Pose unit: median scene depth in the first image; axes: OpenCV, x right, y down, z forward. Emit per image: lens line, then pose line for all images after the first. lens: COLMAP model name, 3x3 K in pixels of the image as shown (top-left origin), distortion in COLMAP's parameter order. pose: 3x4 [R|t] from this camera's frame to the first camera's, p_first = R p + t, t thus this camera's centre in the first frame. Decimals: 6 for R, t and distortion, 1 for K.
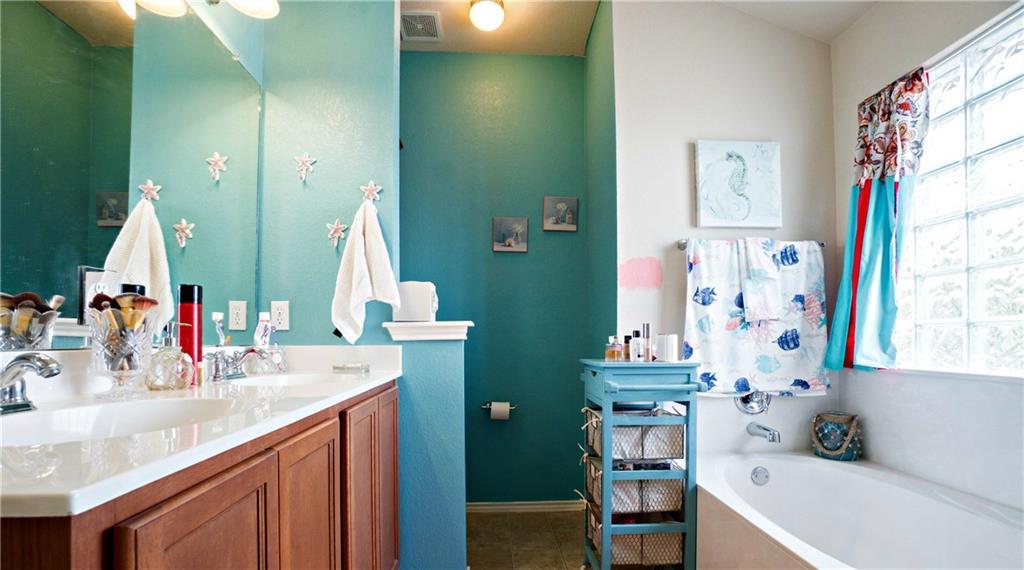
lens RADIAL K [[467.3, 0, 513.7], [0, 467.3, 340.0], [0, 0, 1]] dist [-0.049079, 0.030868]
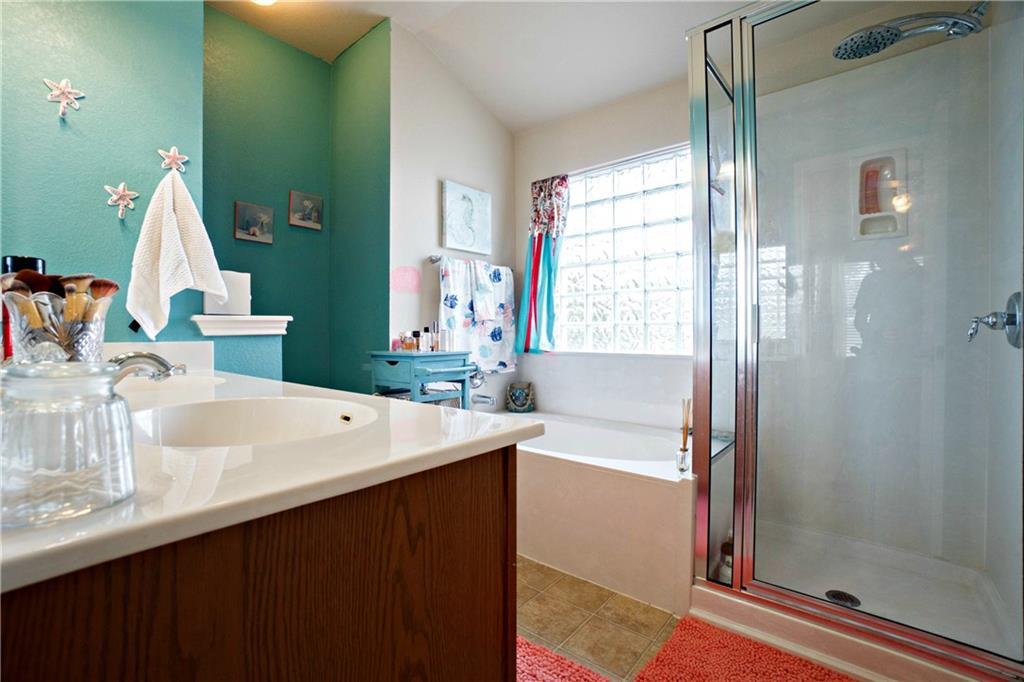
lens RADIAL K [[458.5, 0, 512.0], [0, 458.5, 341.0], [0, 0, 1]] dist [-0.000698, -0.000072]
pose [[0.686250, -0.012250, 0.727262, -0.421894], [0.002385, 0.999891, 0.014591, 0.000152], [-0.727361, -0.008279, 0.686205, -0.021311]]
